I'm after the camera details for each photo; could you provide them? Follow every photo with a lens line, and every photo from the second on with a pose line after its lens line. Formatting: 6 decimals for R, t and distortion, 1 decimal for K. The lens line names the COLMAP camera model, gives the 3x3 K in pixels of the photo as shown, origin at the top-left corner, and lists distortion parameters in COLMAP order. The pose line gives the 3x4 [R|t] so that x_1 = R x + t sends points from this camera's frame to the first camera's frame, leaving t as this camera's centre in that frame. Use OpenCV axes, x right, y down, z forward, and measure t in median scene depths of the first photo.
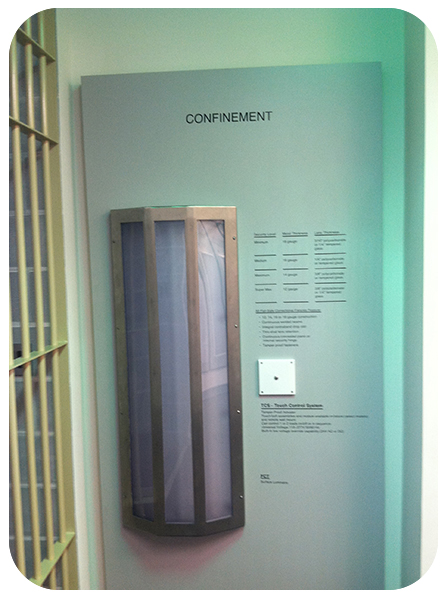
lens RADIAL K [[764.5, 0, 220.8], [0, 764.5, 317.0], [0, 0, 1]] dist [0.105315, -0.052494]
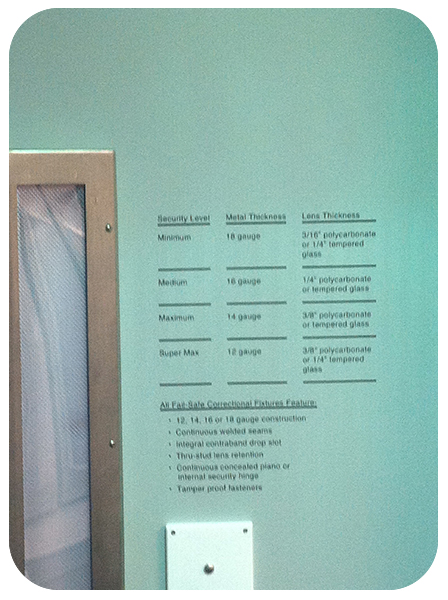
lens RADIAL K [[764.5, 0, 220.8], [0, 764.5, 317.0], [0, 0, 1]] dist [0.105315, -0.052494]
pose [[0.991585, 0.009628, 0.129099, 0.024546], [0.006038, 0.992706, -0.120411, -0.005147], [-0.129316, 0.120177, 0.984294, 0.590750]]
